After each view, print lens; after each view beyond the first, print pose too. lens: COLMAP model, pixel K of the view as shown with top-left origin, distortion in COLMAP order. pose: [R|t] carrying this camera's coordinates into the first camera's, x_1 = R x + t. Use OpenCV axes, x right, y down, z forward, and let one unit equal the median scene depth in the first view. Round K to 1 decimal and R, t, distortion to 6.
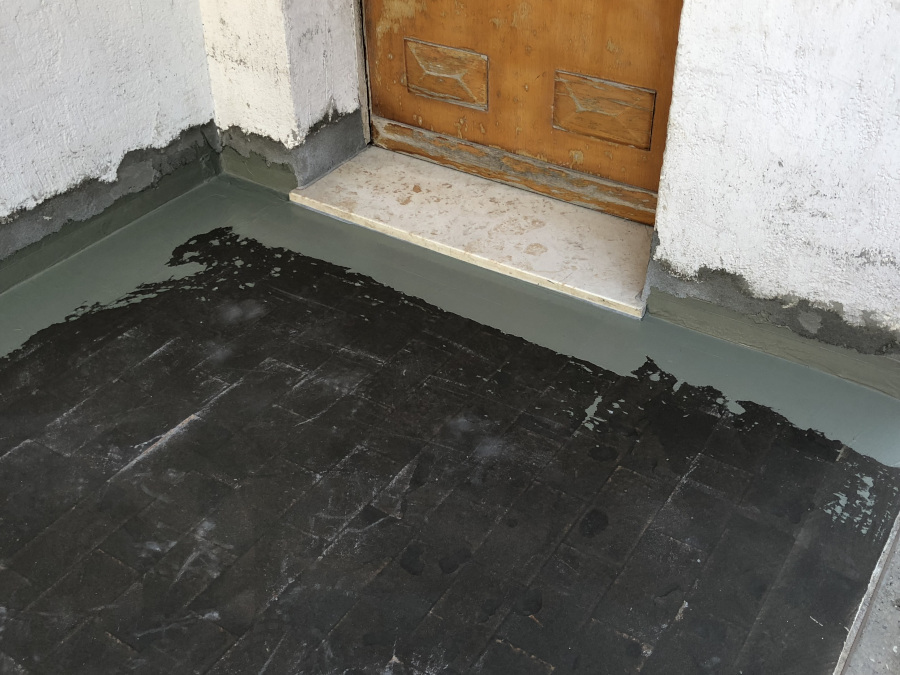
lens RADIAL K [[1013.5, 0, 450.0], [0, 1013.5, 337.5], [0, 0, 1]] dist [0.048221, -0.022280]
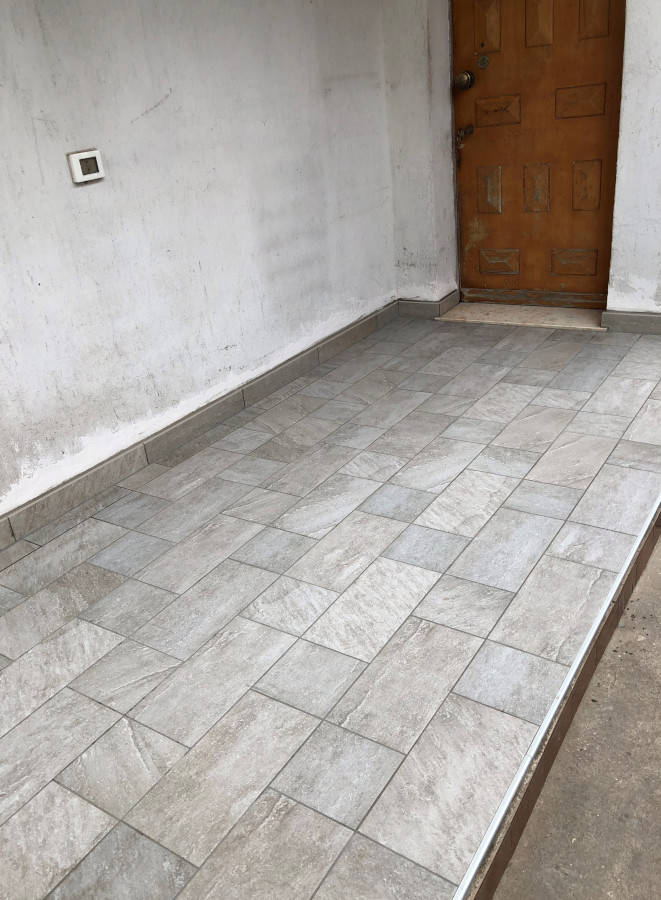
lens RADIAL K [[763.6, 0, 294.4], [0, 763.6, 460.8], [0, 0, 1]] dist [-0.002719, 0.014482]
pose [[0.993570, -0.082360, -0.077692, -0.384179], [0.067906, 0.982549, -0.173166, 0.479603], [0.090598, 0.166777, 0.981824, -0.718619]]
